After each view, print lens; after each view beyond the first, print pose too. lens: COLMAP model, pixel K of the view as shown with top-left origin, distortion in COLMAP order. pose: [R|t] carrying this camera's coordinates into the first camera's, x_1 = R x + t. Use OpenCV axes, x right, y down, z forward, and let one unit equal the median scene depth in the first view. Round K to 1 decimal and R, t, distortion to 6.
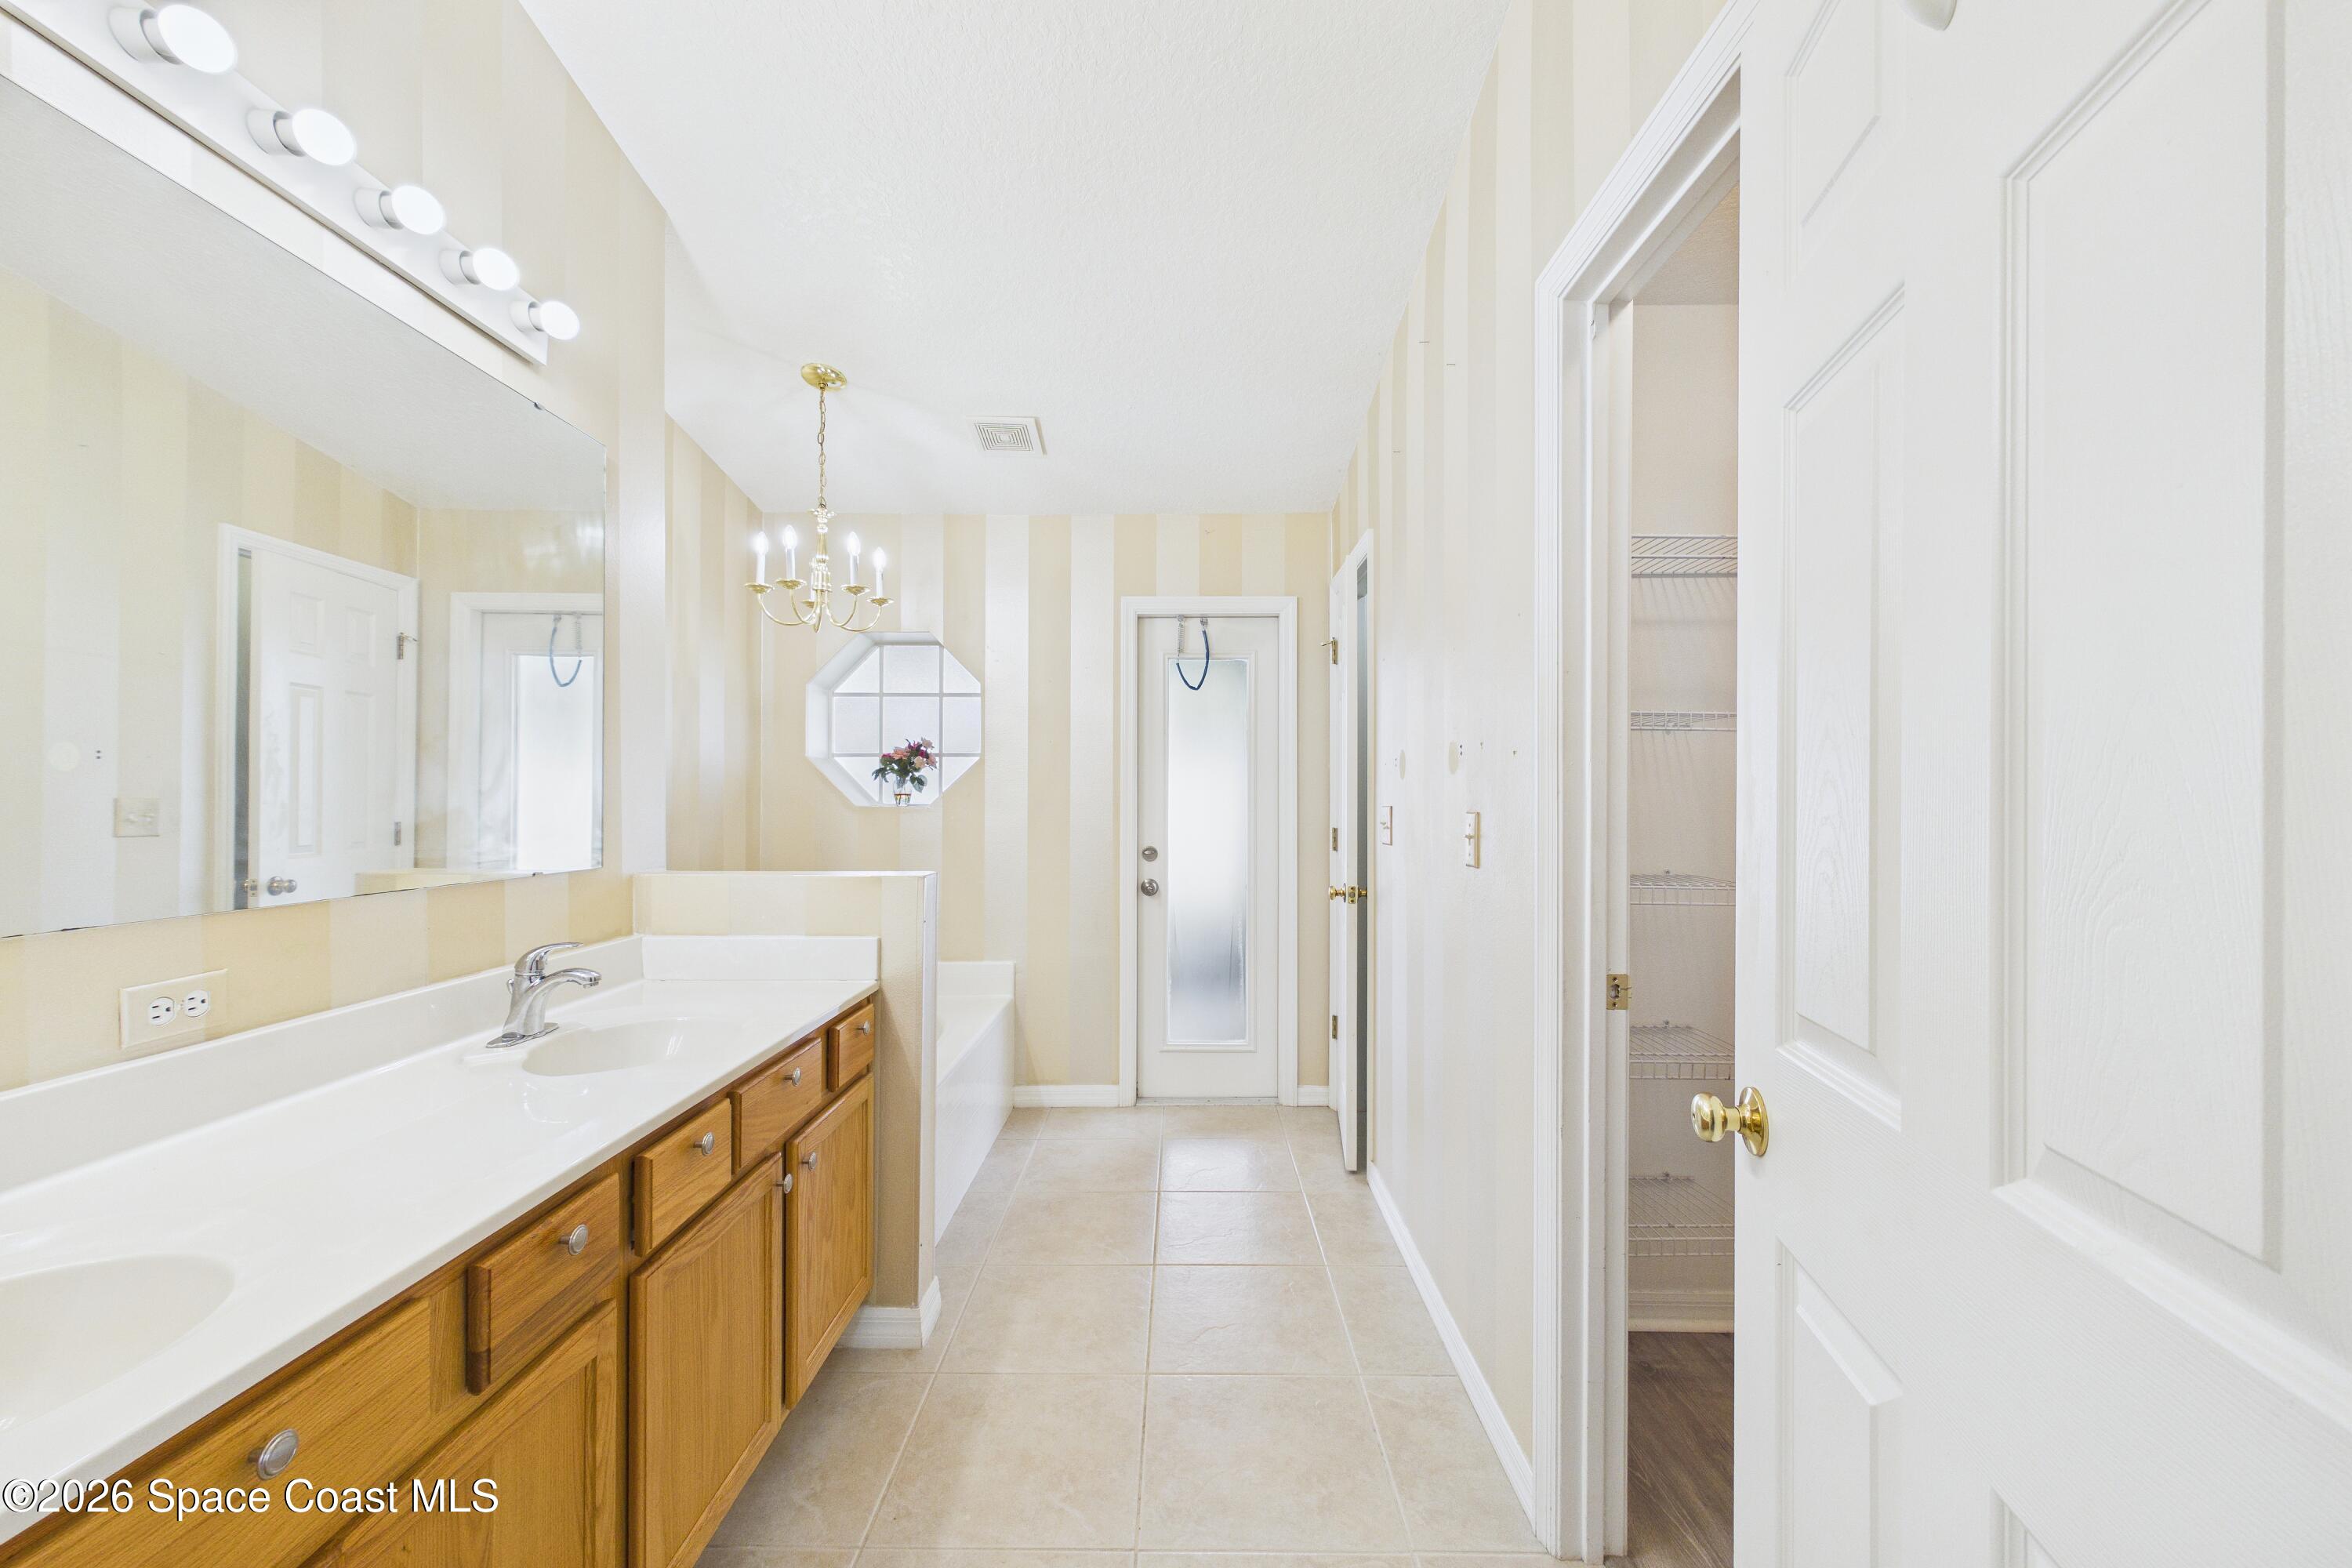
lens RADIAL K [[903.2, 0, 1180.4], [0, 903.2, 797.3], [0, 0, 1]] dist [-0.002757, 0.000719]
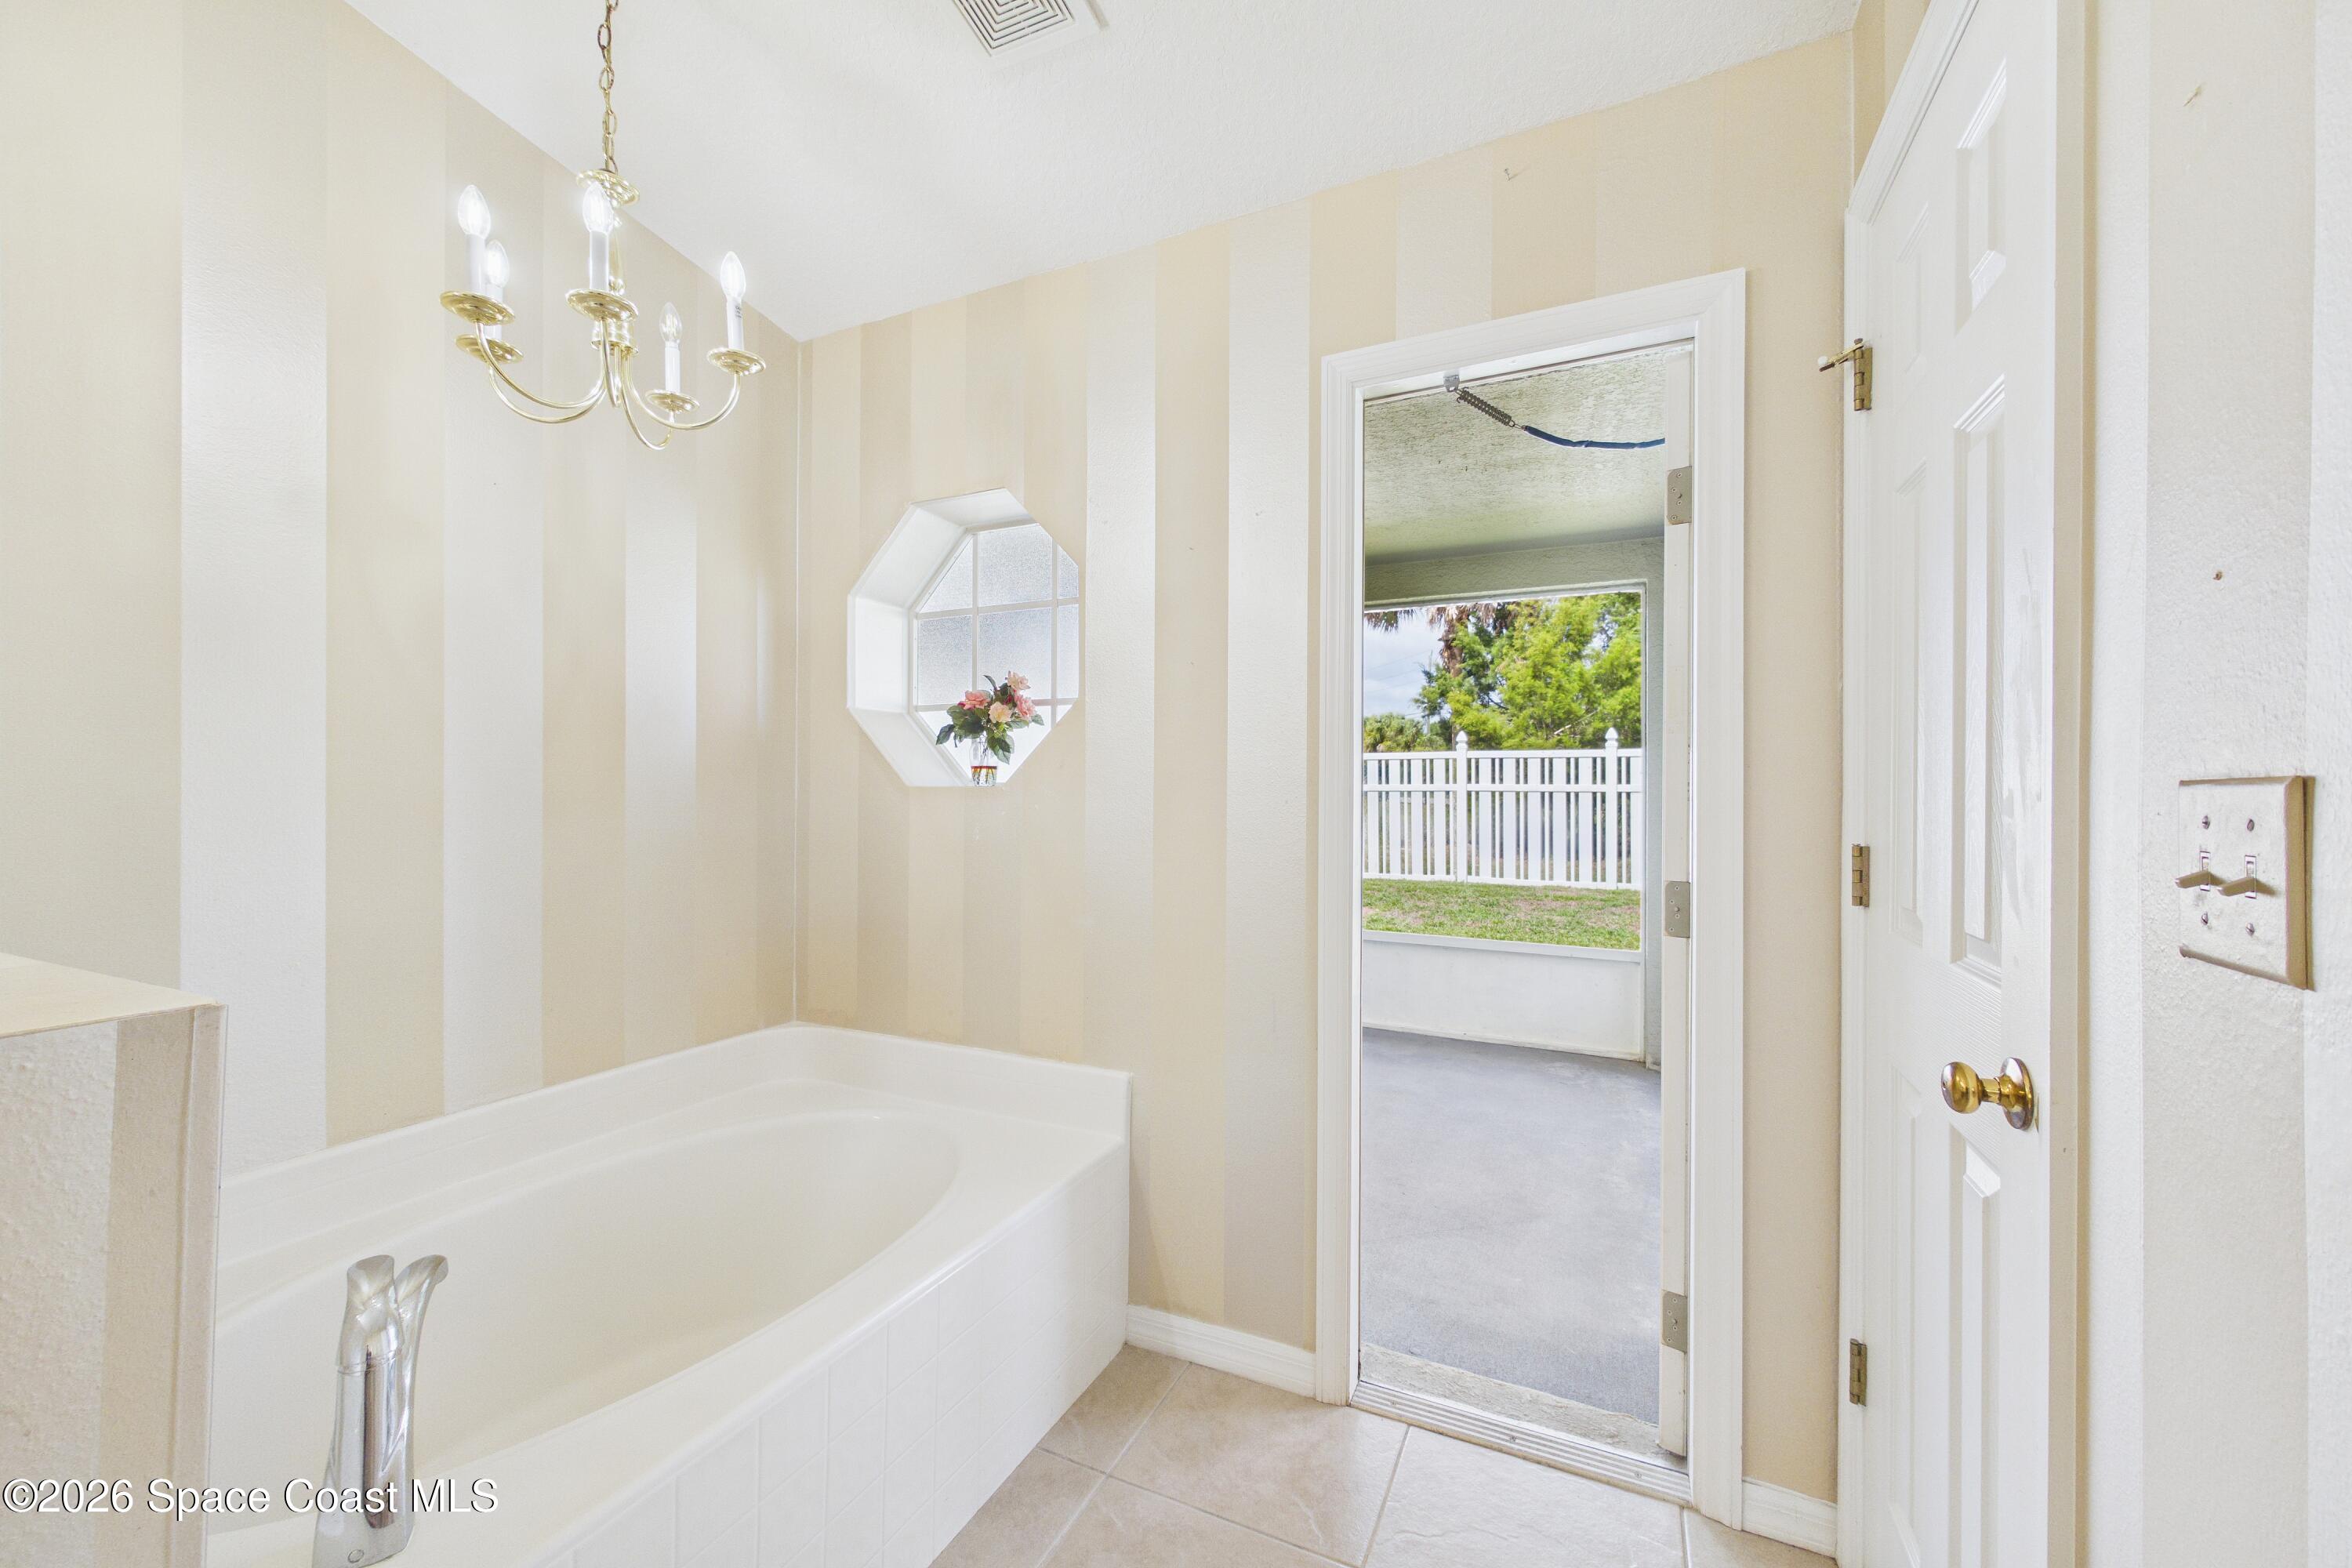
lens RADIAL K [[903.2, 0, 1177.5], [0, 903.2, 787.8], [0, 0, 1]] dist [-0.002757, 0.000719]
pose [[0.900472, 0.002060, -0.434910, 0.076595], [0.000621, 0.999982, 0.006023, 0.007688], [0.434914, -0.005694, 0.900454, 0.527105]]
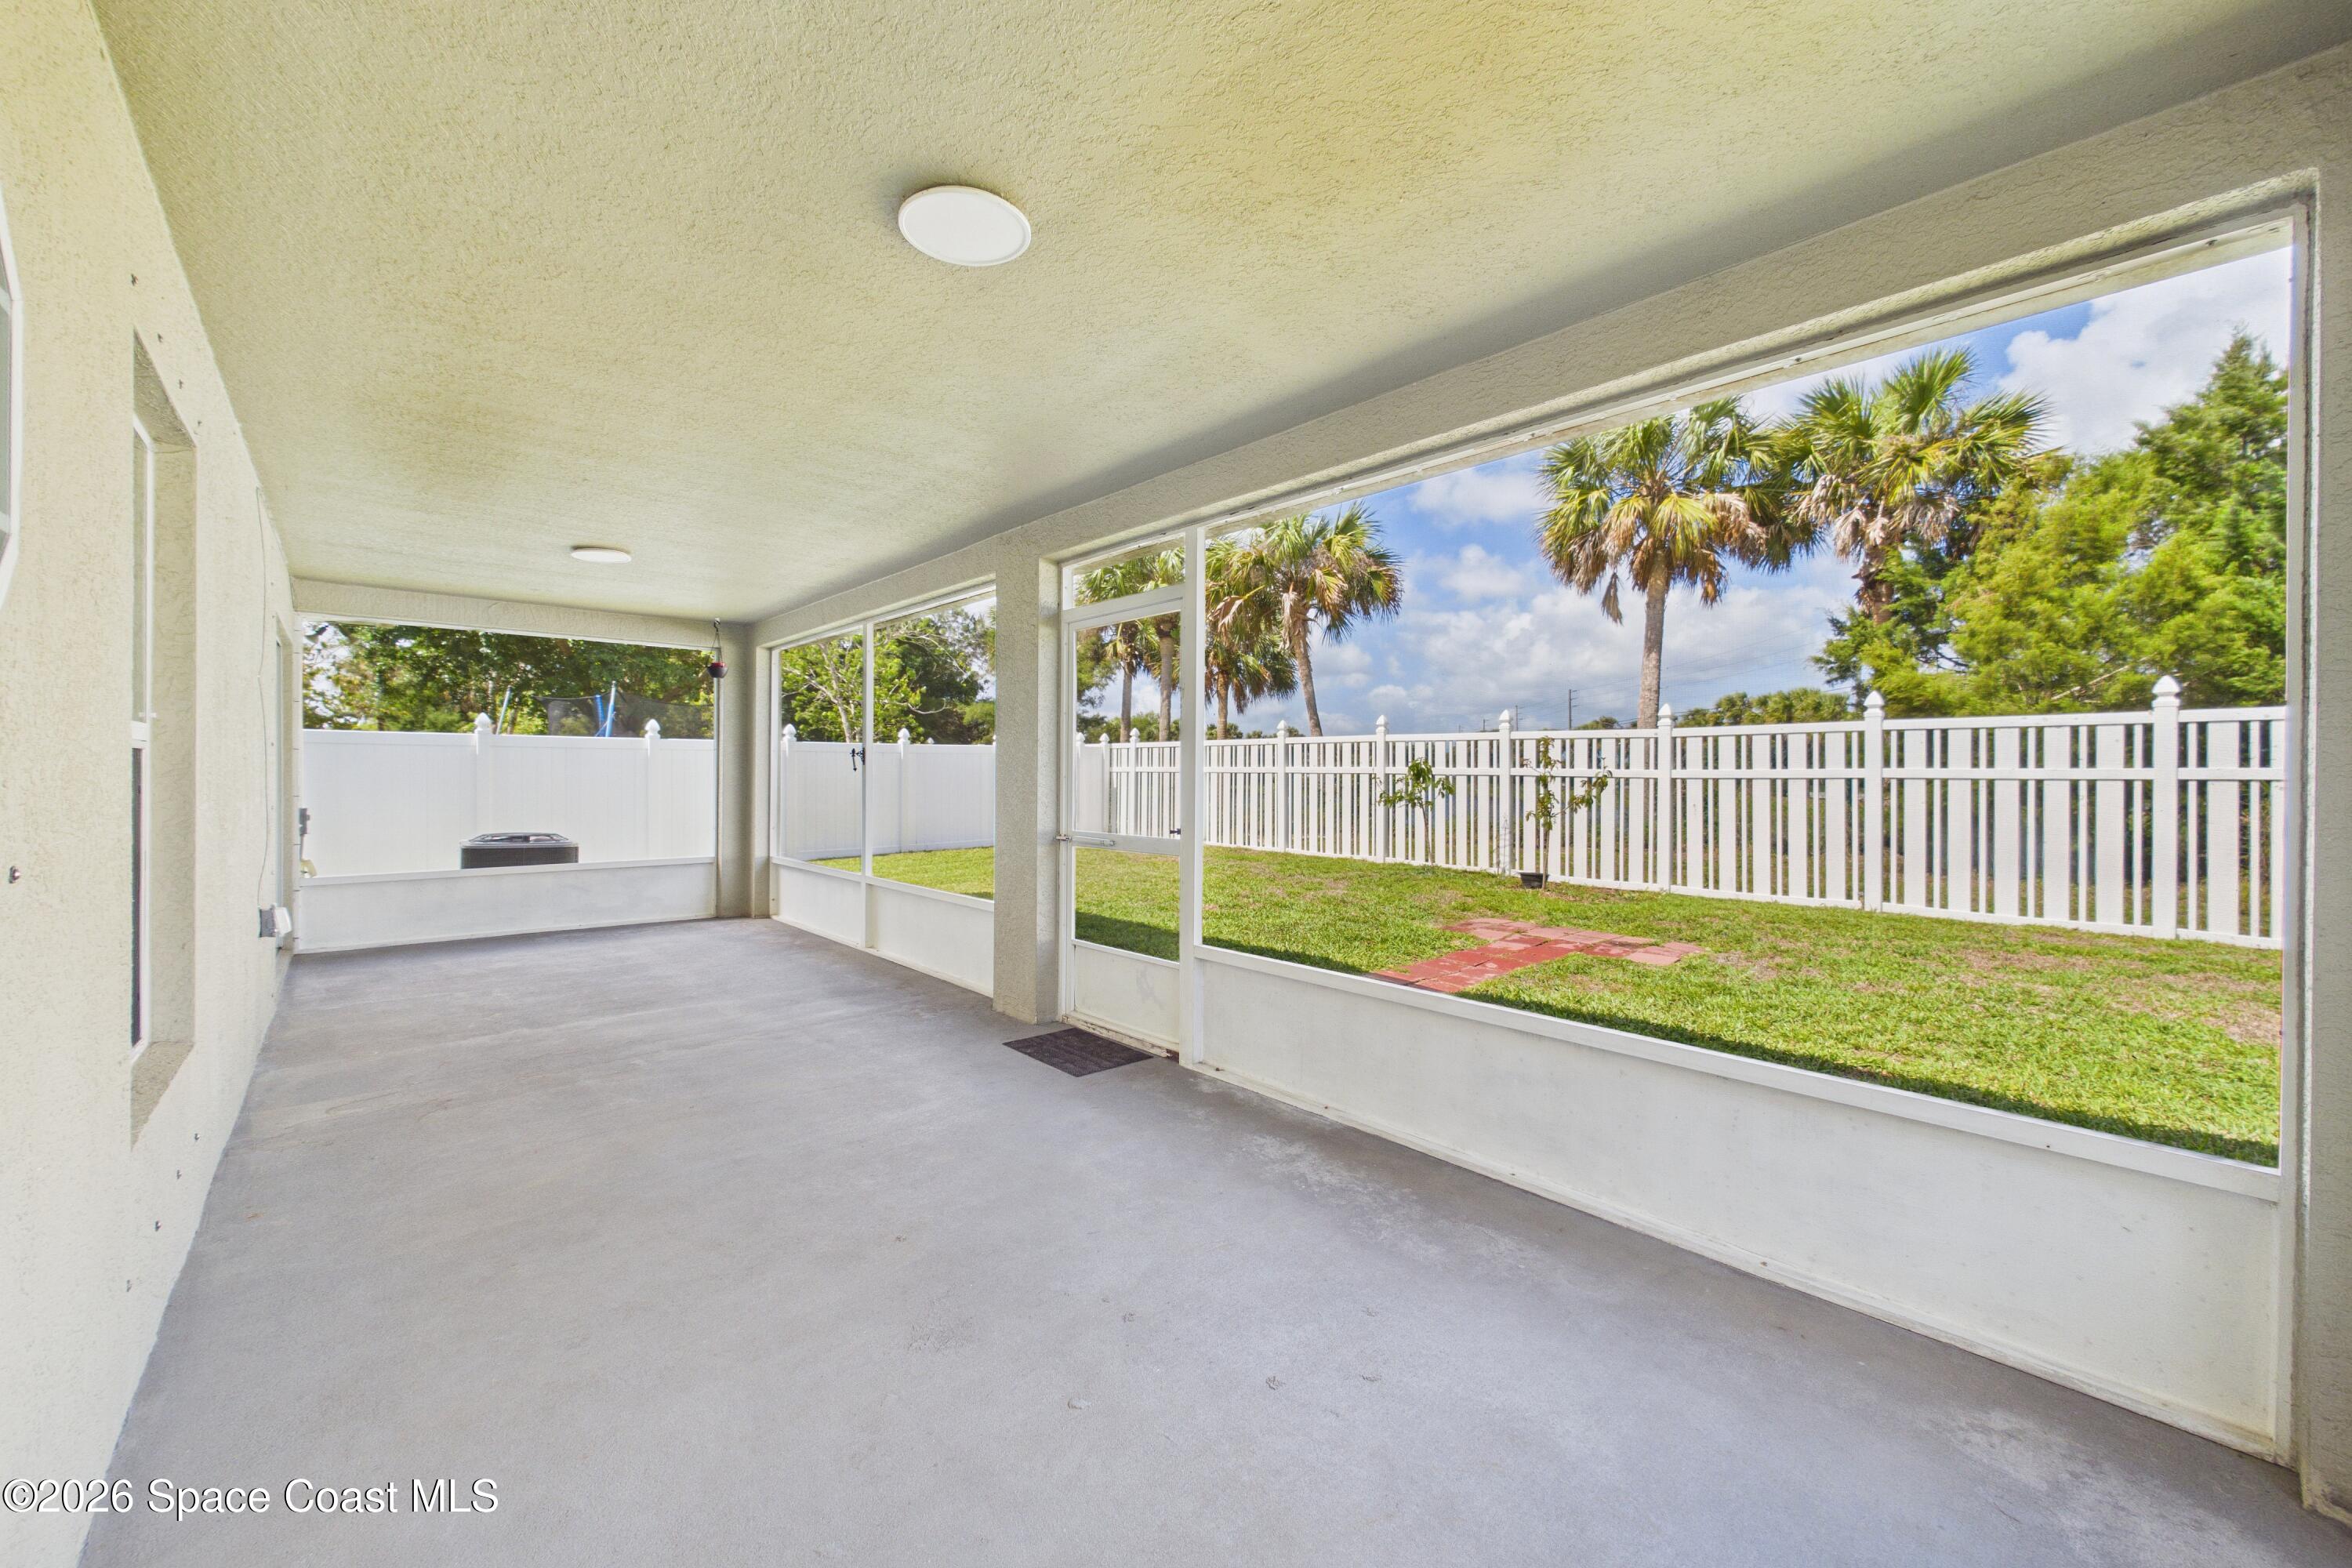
lens RADIAL K [[903.2, 0, 1172.4], [0, 903.2, 778.3], [0, 0, 1]] dist [-0.002757, 0.000719]
pose [[0.672466, 0.006941, -0.740096, 0.073412], [-0.002267, 0.999971, 0.007319, 0.015969], [0.740125, -0.003244, 0.672462, 0.767327]]
